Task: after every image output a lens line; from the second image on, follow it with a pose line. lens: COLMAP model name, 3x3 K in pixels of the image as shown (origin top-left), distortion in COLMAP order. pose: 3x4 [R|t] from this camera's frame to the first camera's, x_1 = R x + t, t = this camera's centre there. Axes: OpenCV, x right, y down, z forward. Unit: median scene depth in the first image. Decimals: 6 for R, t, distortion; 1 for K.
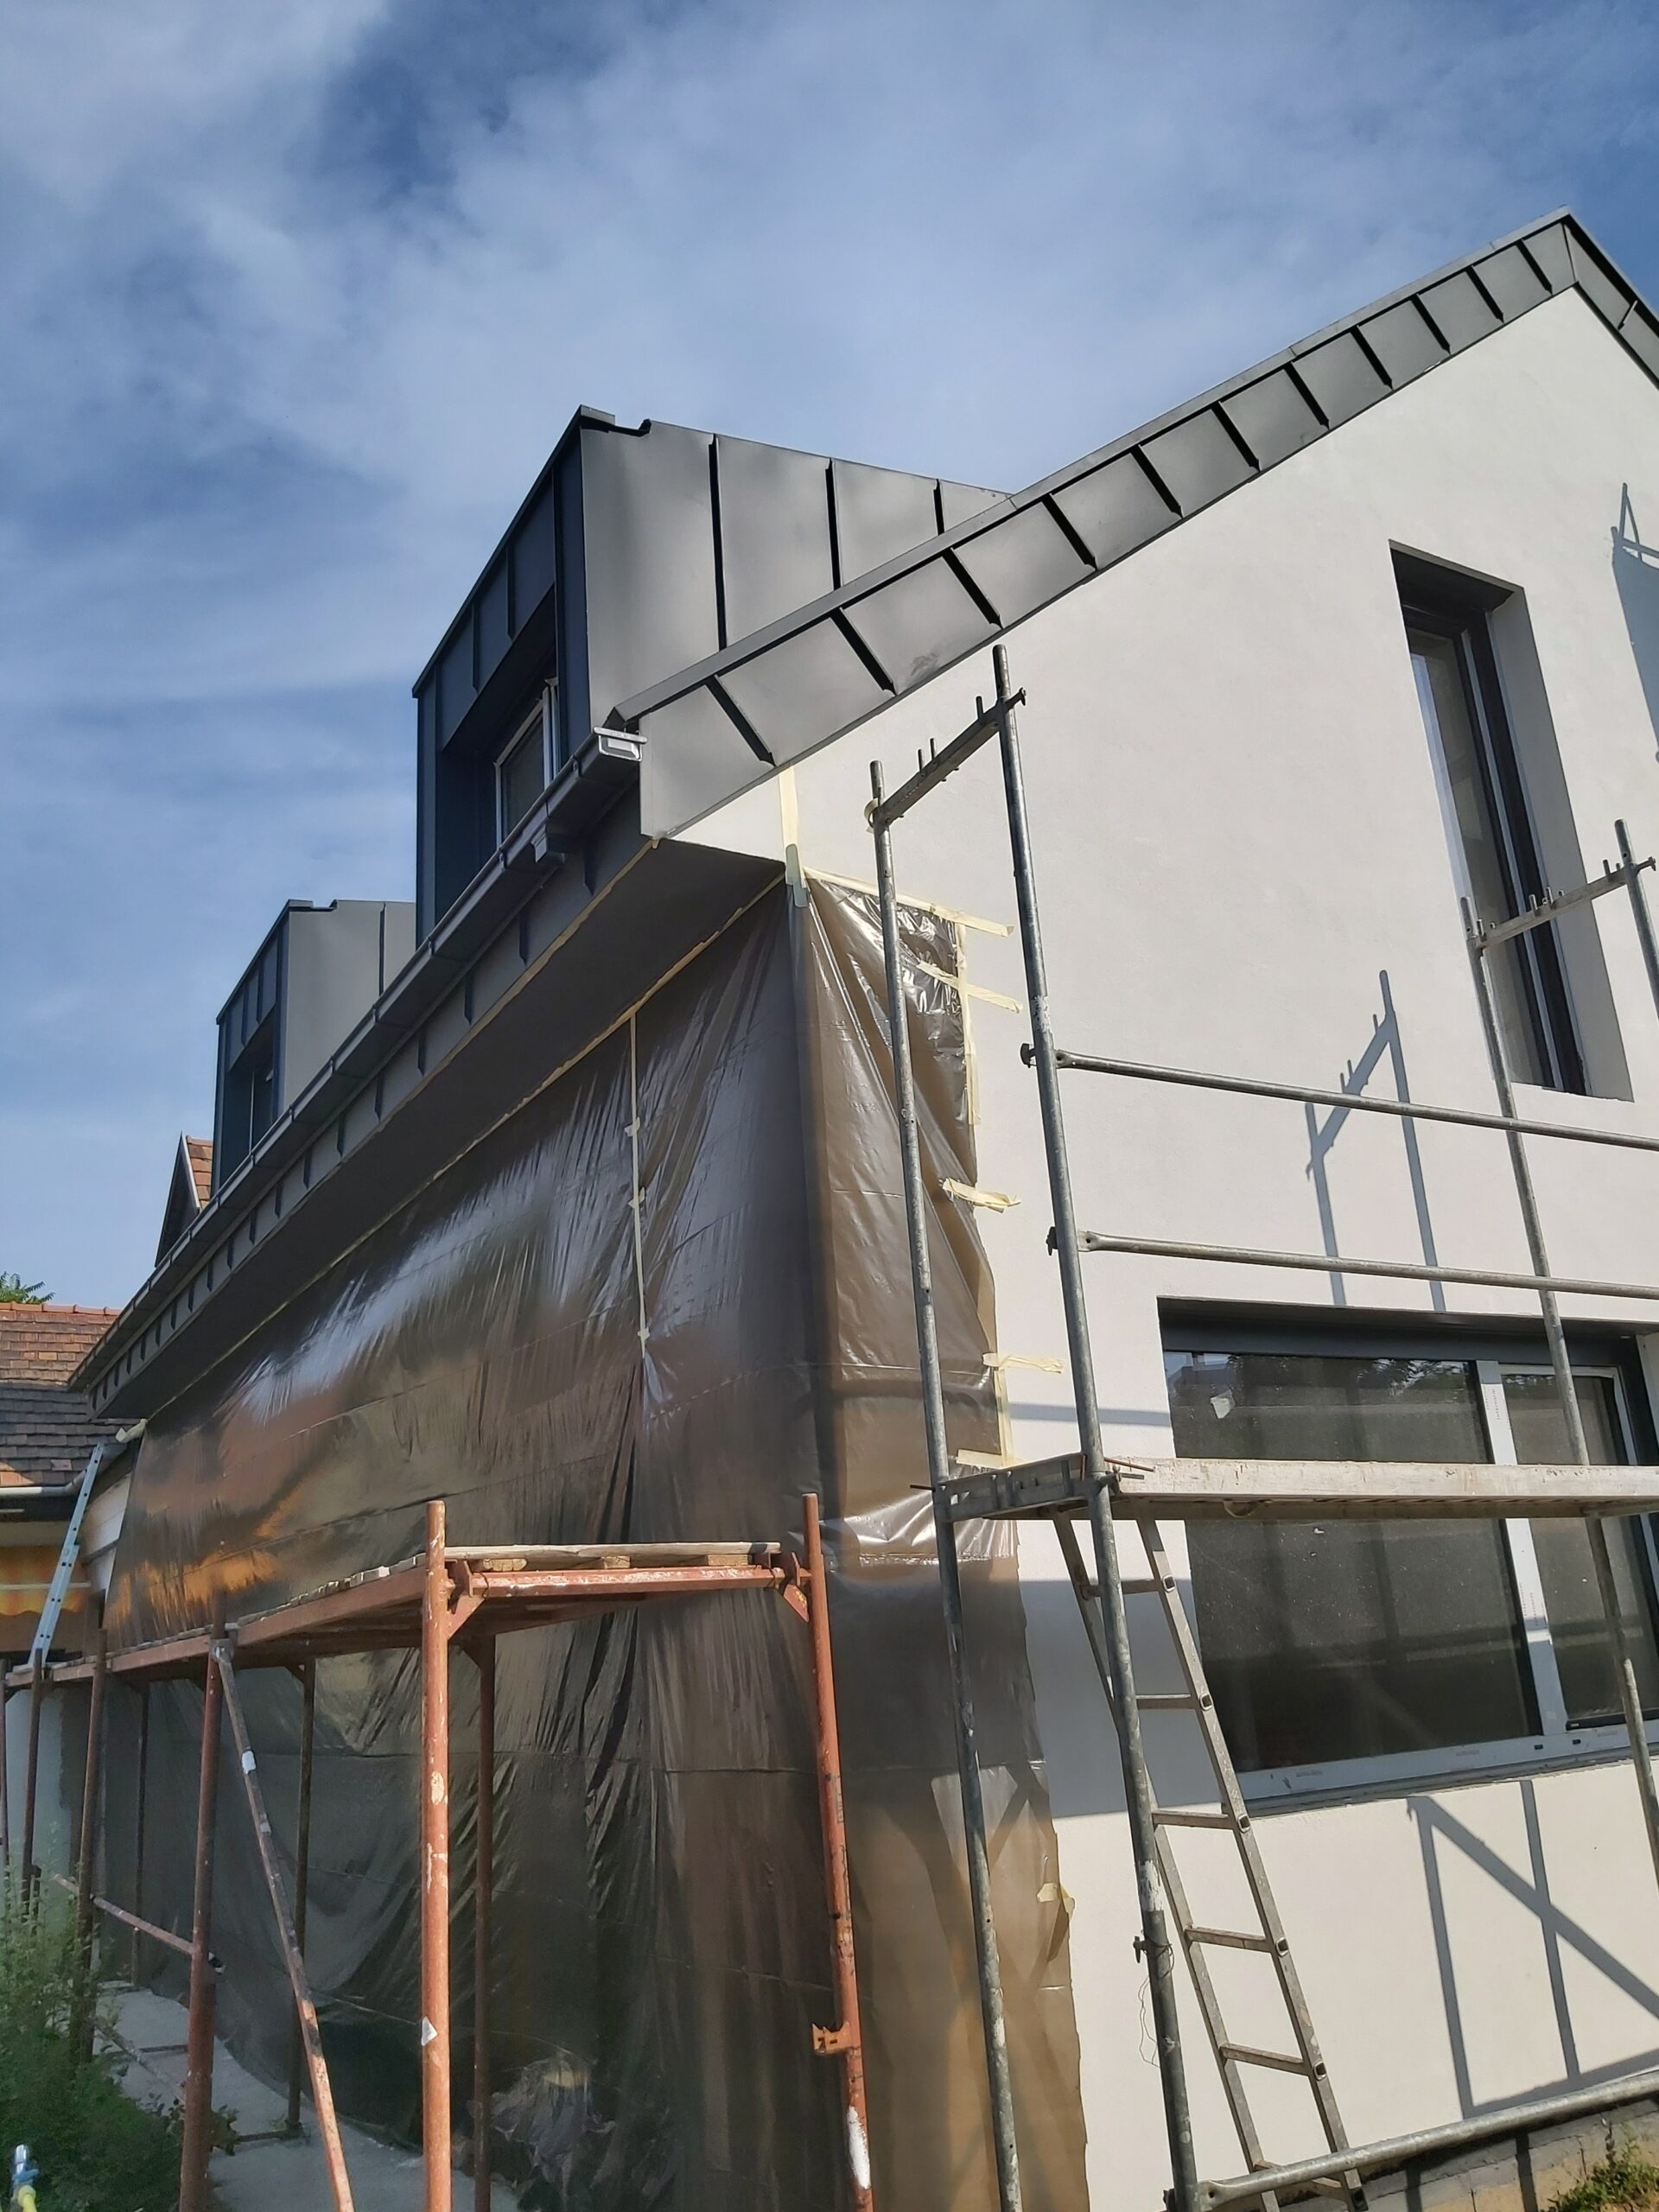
lens RADIAL K [[1715.0, 0, 806.2], [0, 1715.0, 1094.5], [0, 0, 1]] dist [0.009938, -0.063847]
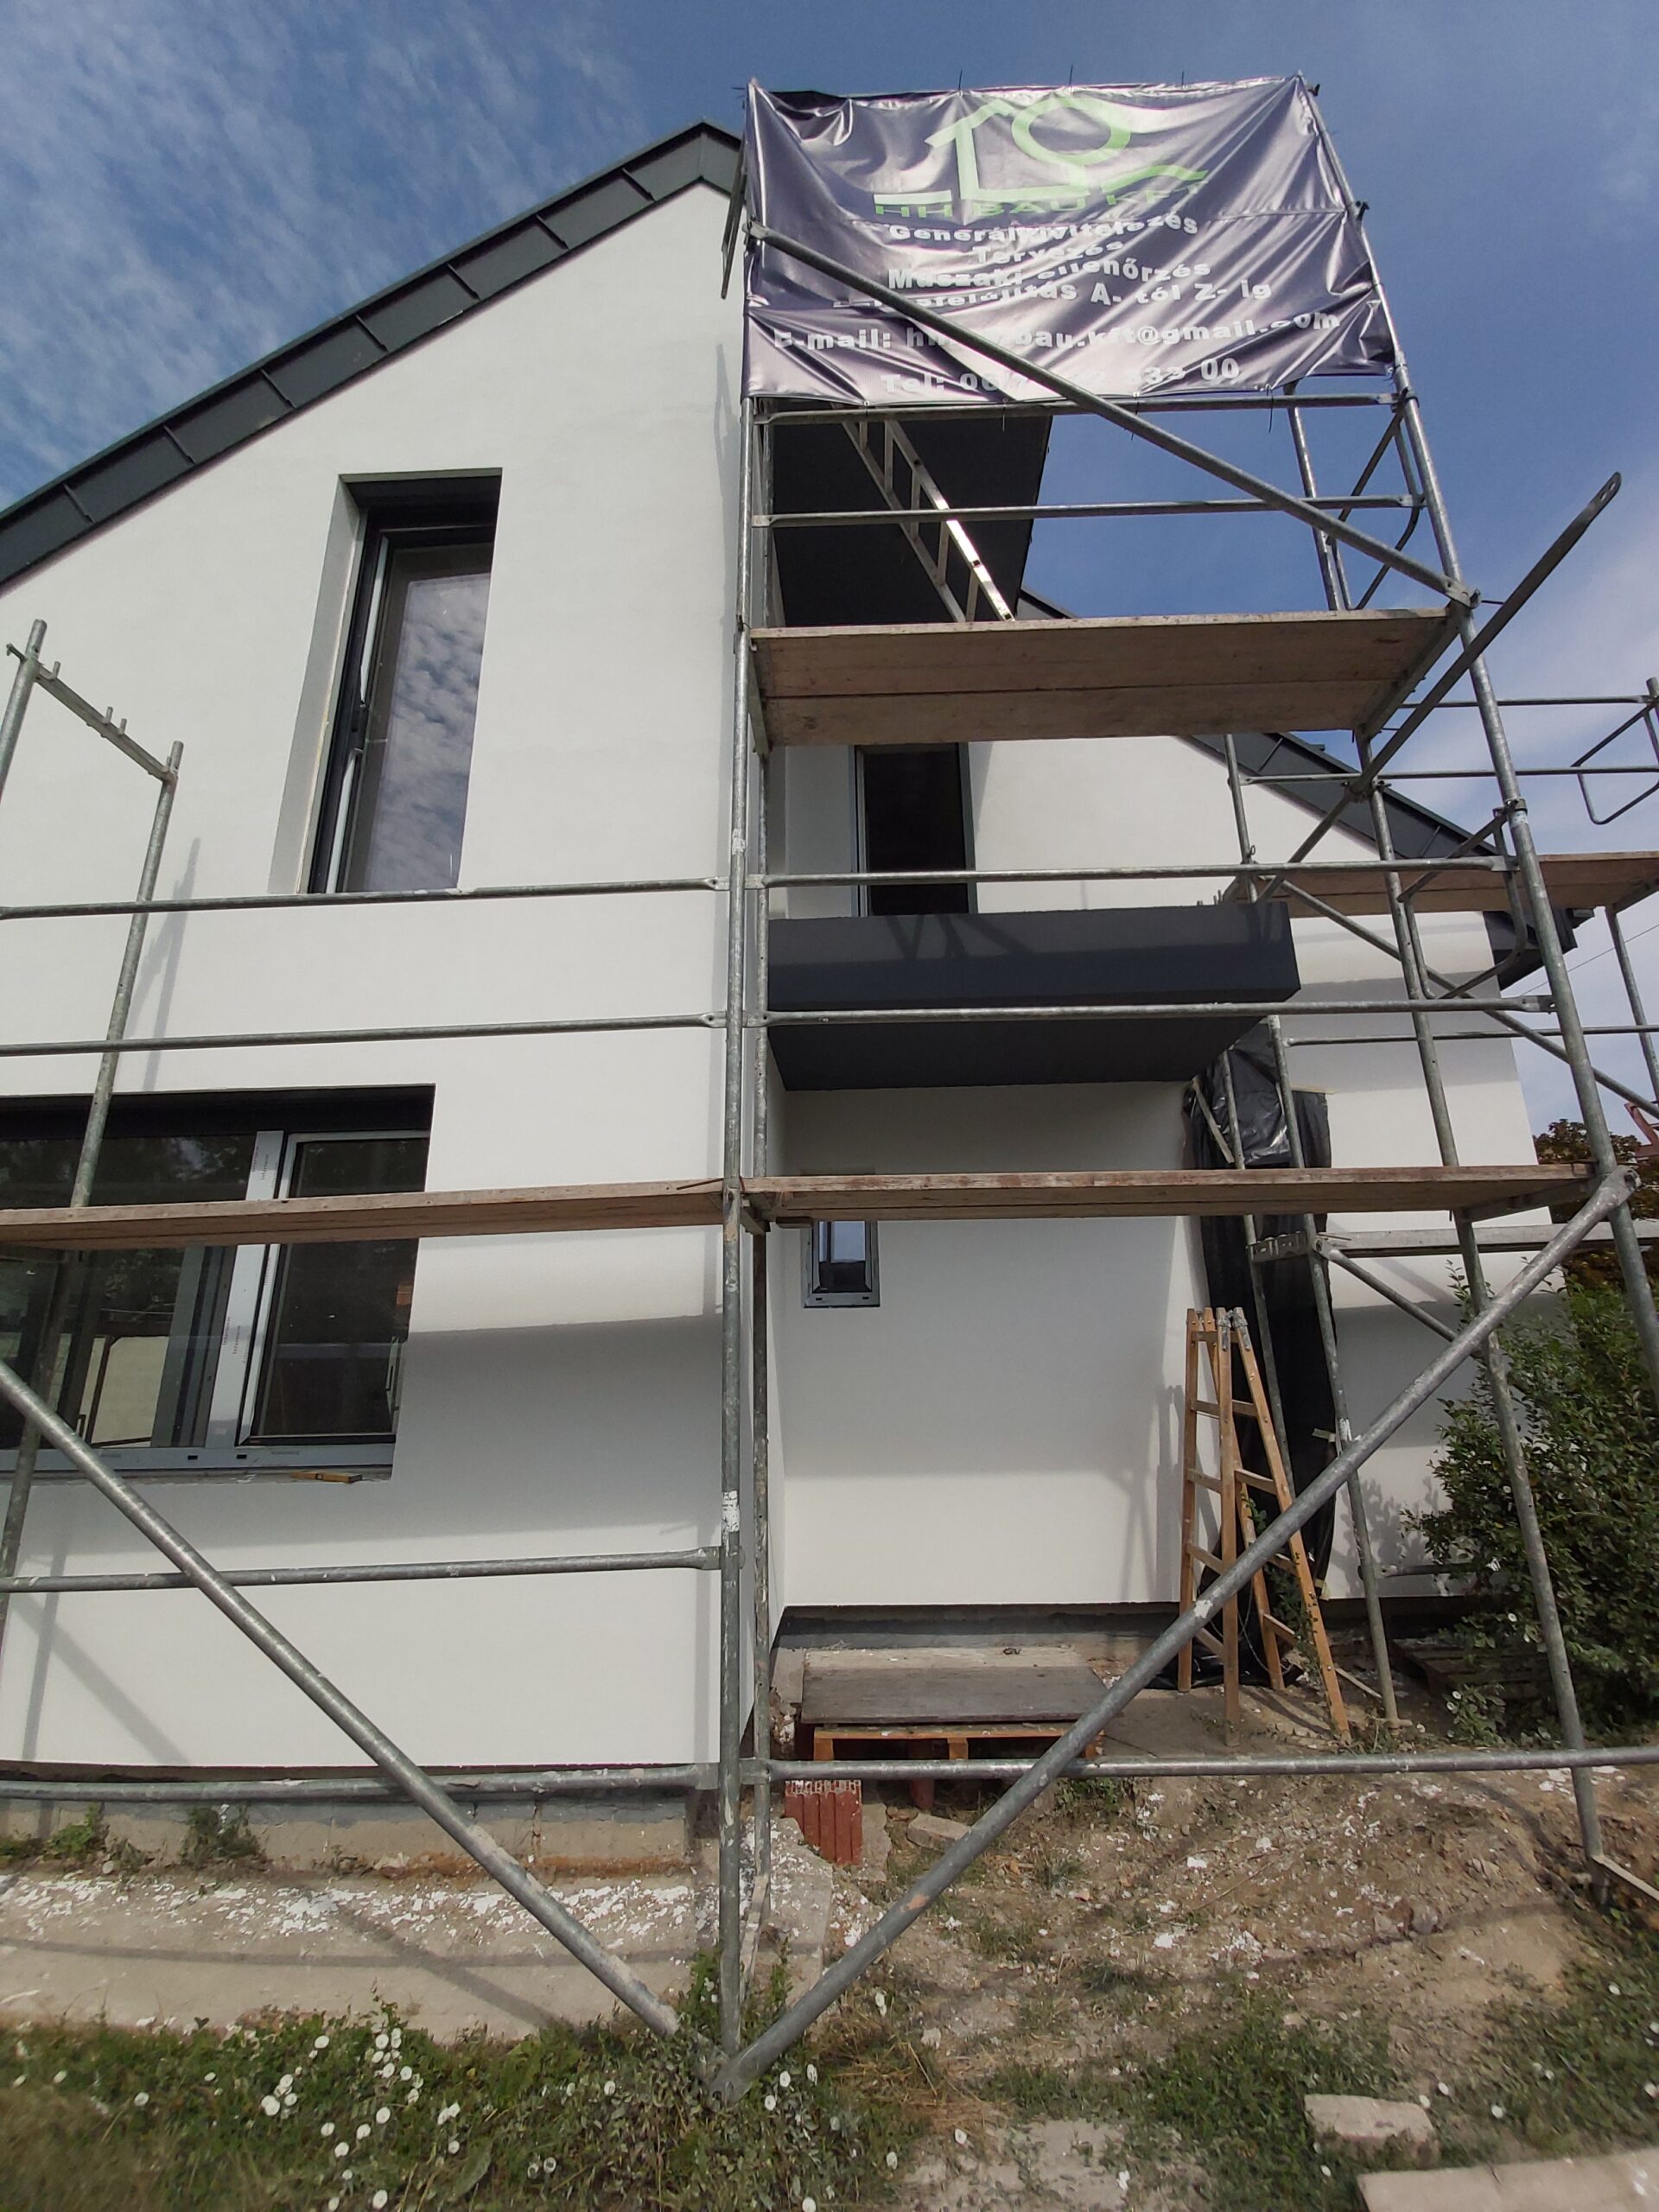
lens RADIAL K [[863.6, 0, 835.4], [0, 863.6, 1105.1], [0, 0, 1]] dist [-0.020276, 0.000327]
pose [[0.862753, -0.095225, -0.496577, 1.376830], [0.128039, 0.991241, 0.032372, 0.221302], [0.489145, -0.091510, 0.867389, 0.897056]]
